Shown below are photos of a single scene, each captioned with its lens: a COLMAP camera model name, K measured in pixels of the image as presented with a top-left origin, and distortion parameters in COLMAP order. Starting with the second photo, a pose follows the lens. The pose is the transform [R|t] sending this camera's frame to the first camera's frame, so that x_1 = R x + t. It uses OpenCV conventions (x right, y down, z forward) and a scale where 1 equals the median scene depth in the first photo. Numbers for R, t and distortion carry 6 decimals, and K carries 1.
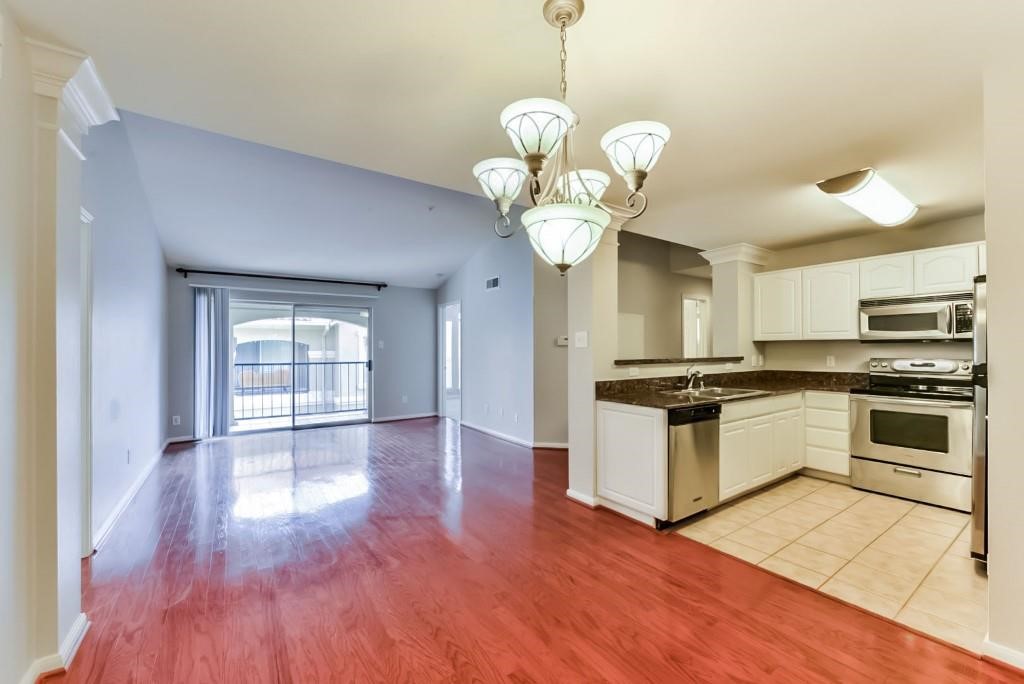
lens RADIAL K [[409.4, 0, 514.0], [0, 409.4, 346.3], [0, 0, 1]] dist [0.000274, 0.000007]
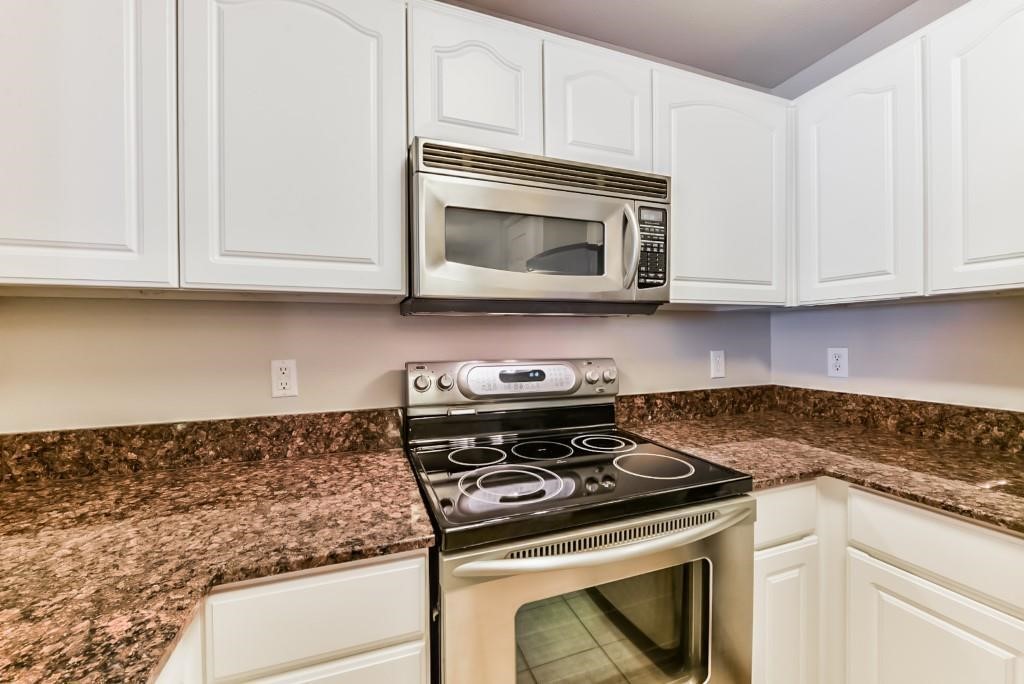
lens RADIAL K [[407.4, 0, 512.0], [0, 407.4, 342.0], [0, 0, 1]] dist [-0.002007, -0.000332]
pose [[0.259520, -0.008483, 0.965701, 0.855627], [0.002542, 0.999964, 0.008101, 0.015007], [-0.965734, 0.000352, 0.259532, 1.224068]]
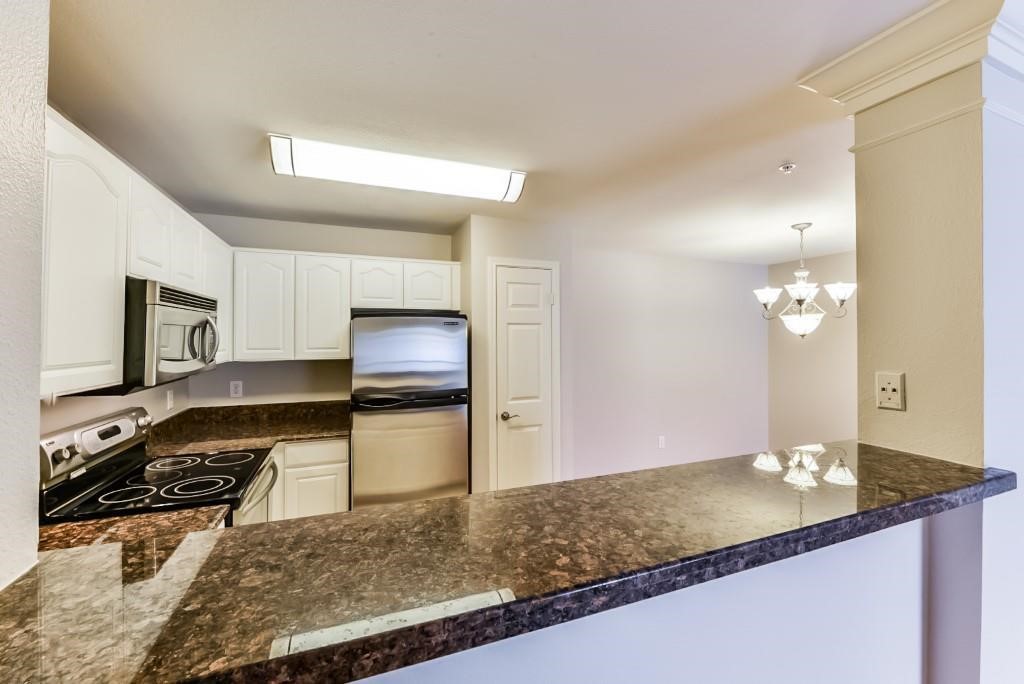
lens RADIAL K [[408.2, 0, 512.6], [0, 408.2, 333.2], [0, 0, 1]] dist [-0.000377, -0.000006]
pose [[-0.973847, 0.001861, 0.227195, 0.599581], [-0.001538, 0.999890, -0.014782, -0.081098], [-0.227198, -0.014745, -0.973737, 1.798871]]
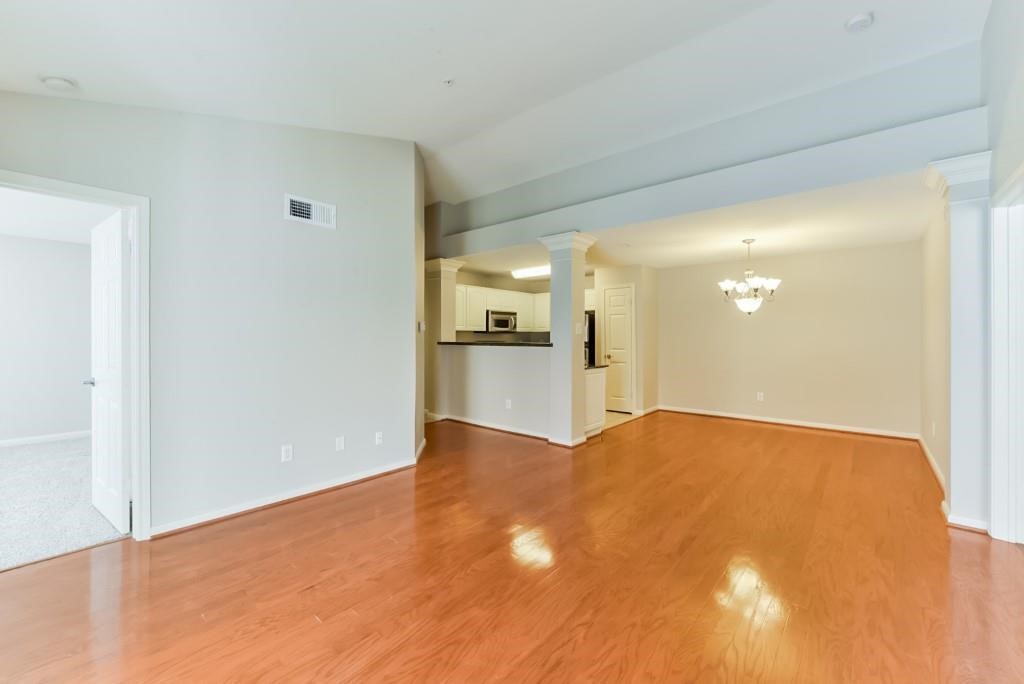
lens RADIAL K [[408.2, 0, 512.6], [0, 408.2, 333.2], [0, 0, 1]] dist [-0.000377, -0.000006]
pose [[-0.256484, 0.009385, 0.966503, -1.369693], [-0.006026, 0.999918, -0.011309, 0.018998], [-0.966530, -0.008724, -0.256407, 1.915916]]
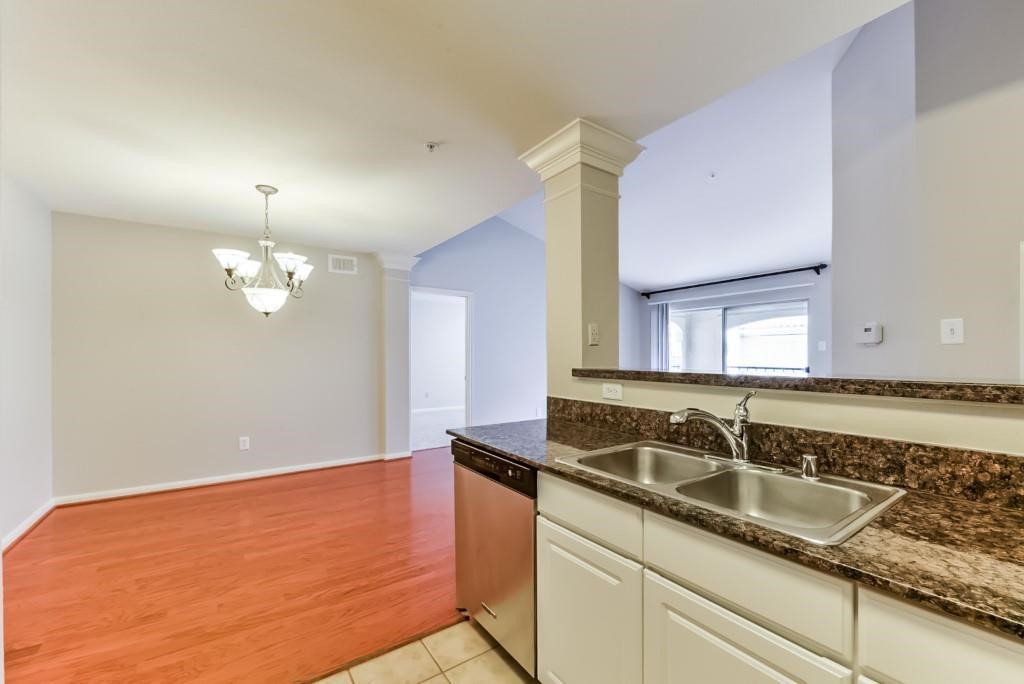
lens RADIAL K [[417.1, 0, 512.8], [0, 417.1, 354.4], [0, 0, 1]] dist [-0.000186, -0.000053]
pose [[0.004904, 0.003691, -0.999981, 1.106882], [0.007904, 0.999962, 0.003730, 0.009909], [0.999957, -0.007922, 0.004875, 1.101473]]
